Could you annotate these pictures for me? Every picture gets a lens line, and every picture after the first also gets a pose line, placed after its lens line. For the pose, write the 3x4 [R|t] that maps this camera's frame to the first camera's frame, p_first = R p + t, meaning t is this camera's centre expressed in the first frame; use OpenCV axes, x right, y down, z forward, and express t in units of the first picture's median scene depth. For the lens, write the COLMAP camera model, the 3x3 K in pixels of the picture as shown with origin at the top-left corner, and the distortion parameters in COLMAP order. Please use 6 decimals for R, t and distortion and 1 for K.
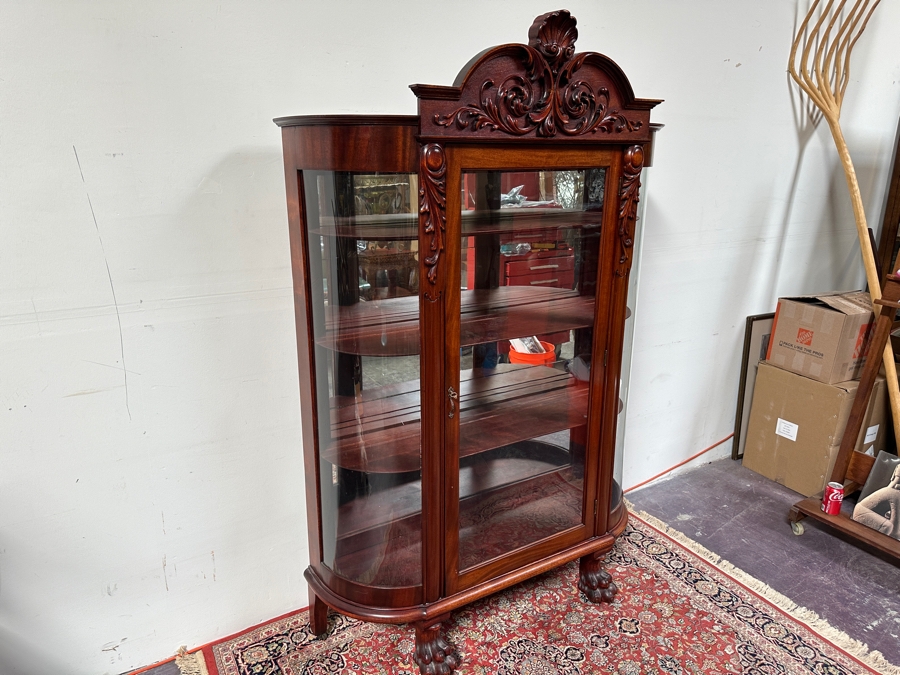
lens RADIAL K [[639.0, 0, 449.1], [0, 639.0, 342.3], [0, 0, 1]] dist [0.022451, -0.036770]
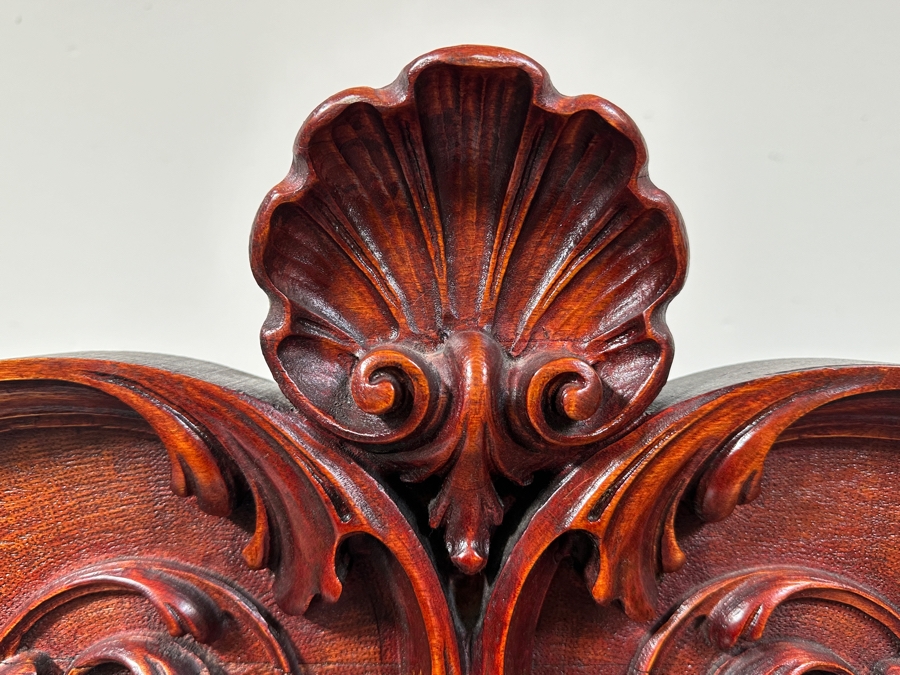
lens RADIAL K [[731.5, 0, 447.1], [0, 731.5, 335.7], [0, 0, 1]] dist [0.106094, -0.199496]
pose [[0.865823, -0.000677, -0.500350, 0.177641], [-0.147682, 0.955102, -0.256847, -0.327859], [0.478059, 0.296276, 0.826849, 0.677145]]
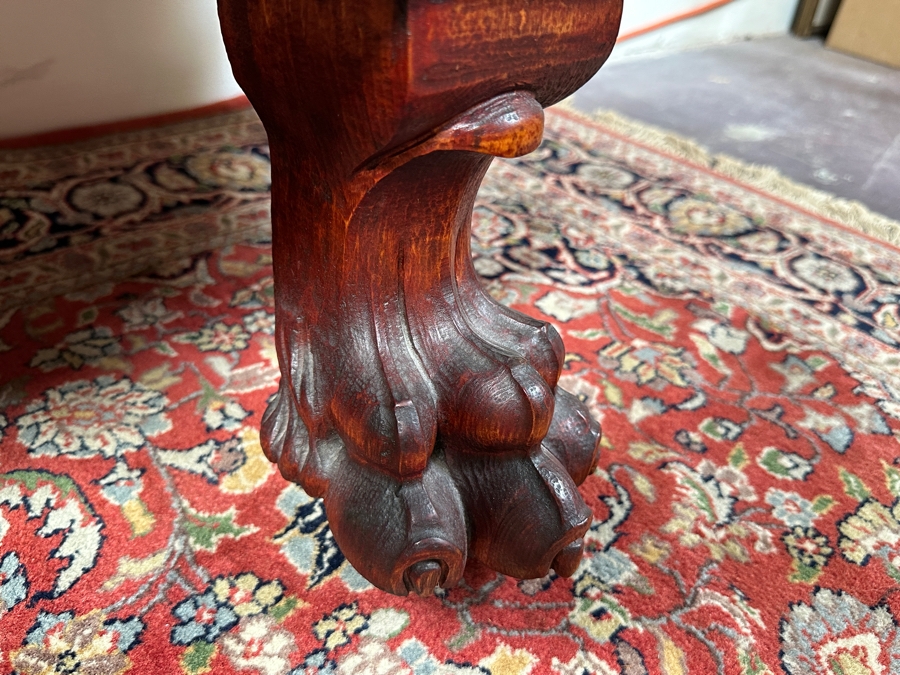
lens RADIAL K [[748.1, 0, 450.9], [0, 748.1, 335.6], [0, 0, 1]] dist [0.094887, -0.221667]
pose [[0.967776, -0.041696, 0.248335, 0.222895], [-0.037980, 0.950744, 0.307640, 0.357724], [-0.248931, -0.307159, 0.918524, 0.974586]]
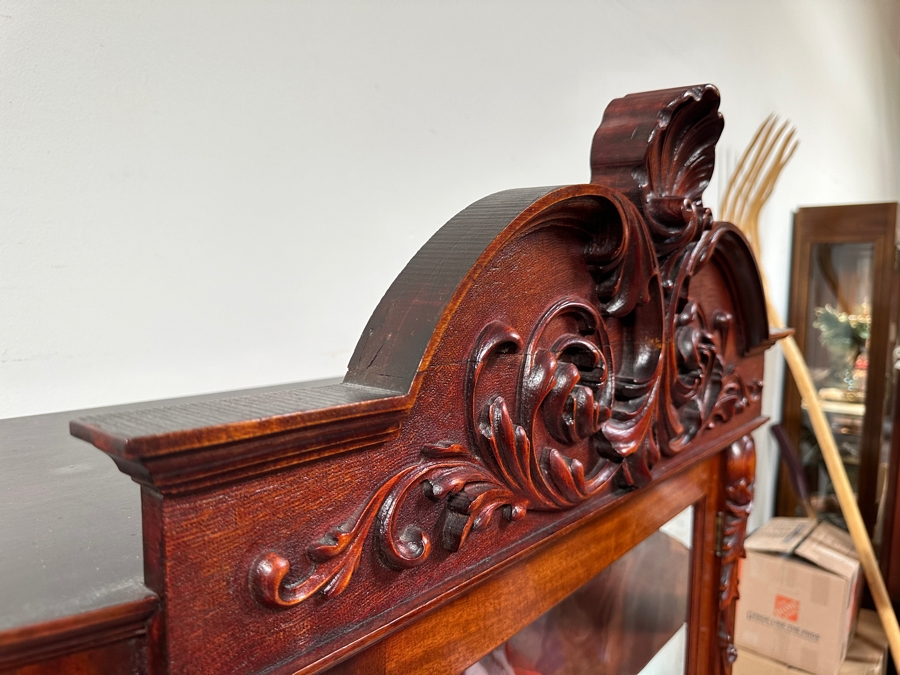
lens RADIAL K [[645.6, 0, 445.0], [0, 645.6, 340.9], [0, 0, 1]] dist [0.068340, -0.127788]
pose [[0.944330, -0.009157, 0.328873, -0.023165], [0.071326, 0.981537, -0.177475, -0.271212], [-0.321176, 0.191052, 0.927548, 0.589008]]
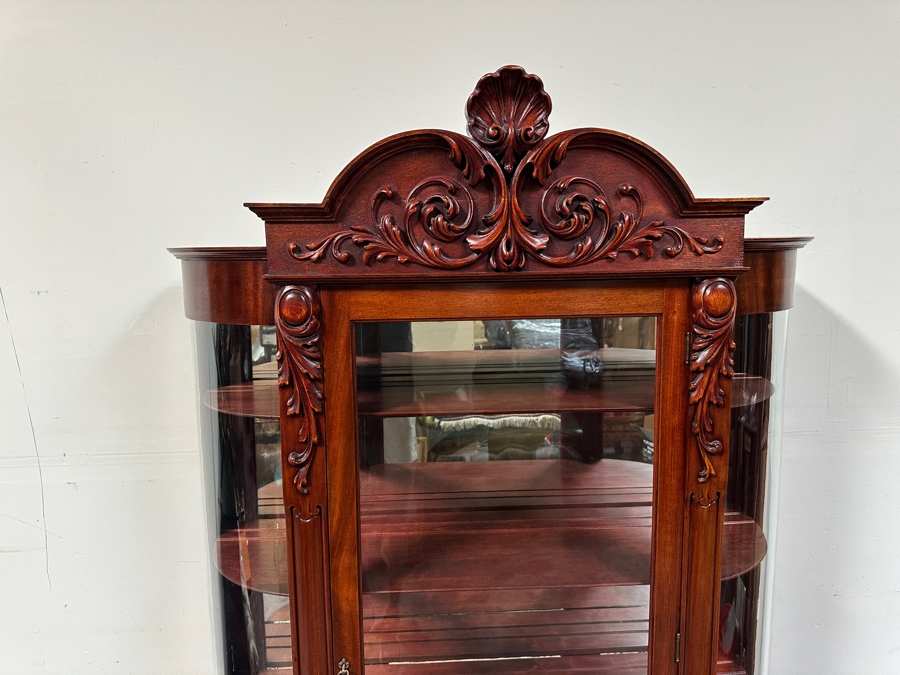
lens RADIAL K [[627.4, 0, 449.4], [0, 627.4, 330.7], [0, 0, 1]] dist [0.172098, -0.345153]
pose [[0.882629, 0.044637, -0.467945, 0.309977], [-0.116877, 0.985059, -0.126486, -0.147303], [0.455308, 0.166333, 0.874659, 0.372501]]
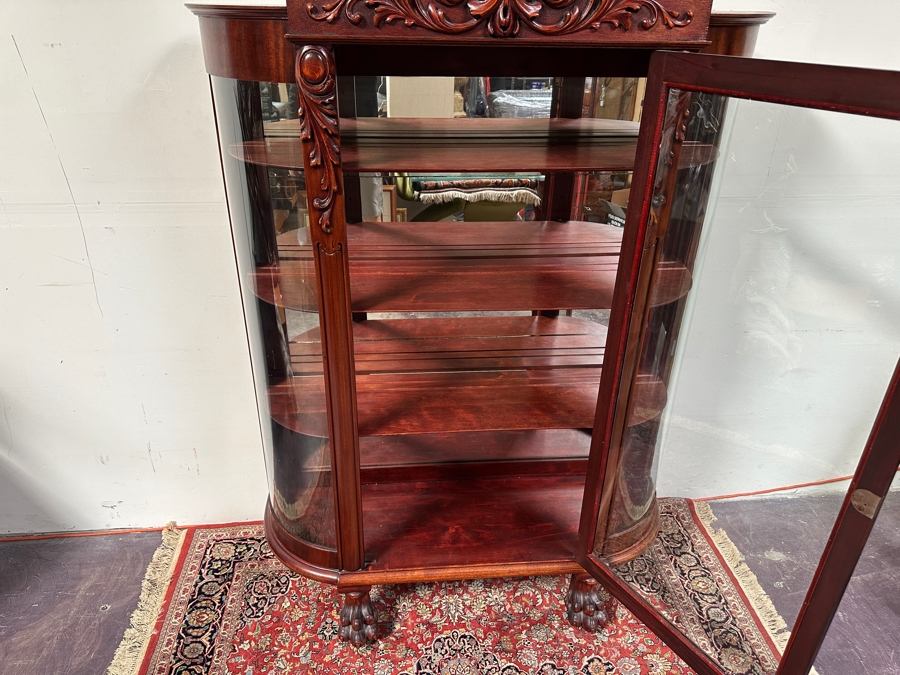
lens RADIAL K [[636.9, 0, 447.3], [0, 636.9, 343.3], [0, 0, 1]] dist [0.044027, -0.074144]
pose [[0.898914, 0.216653, -0.380809, 0.344465], [-0.137932, 0.964923, 0.223379, -0.121841], [0.415847, -0.148273, 0.897266, 0.256375]]
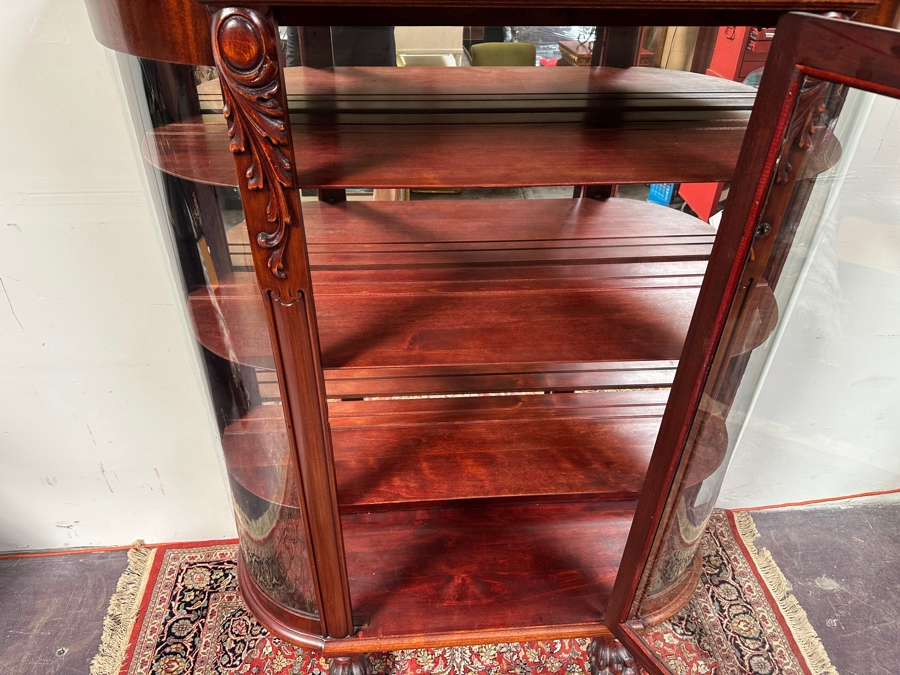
lens RADIAL K [[639.0, 0, 449.1], [0, 639.0, 342.3], [0, 0, 1]] dist [0.022451, -0.036770]
pose [[0.894365, 0.275805, -0.352197, 0.246030], [-0.140403, 0.920604, 0.364384, -0.204427], [0.424733, -0.276443, 0.862079, 0.443758]]
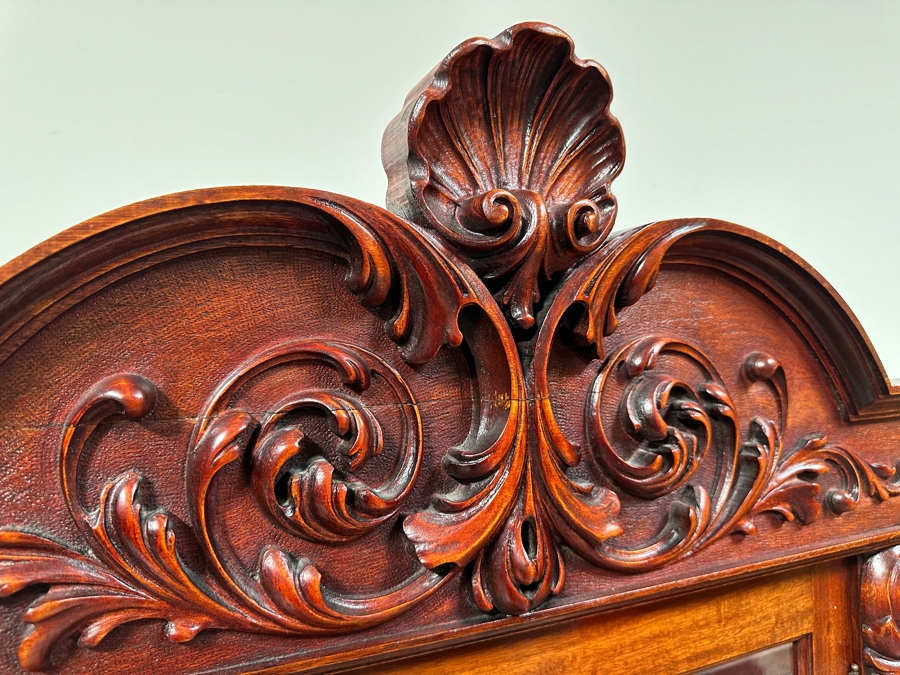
lens RADIAL K [[645.6, 0, 445.0], [0, 645.6, 340.9], [0, 0, 1]] dist [0.068340, -0.127788]
pose [[0.990769, -0.040741, -0.129293, 0.128969], [-0.001171, 0.951162, -0.308690, -0.270788], [0.135555, 0.305992, 0.942334, 0.622495]]
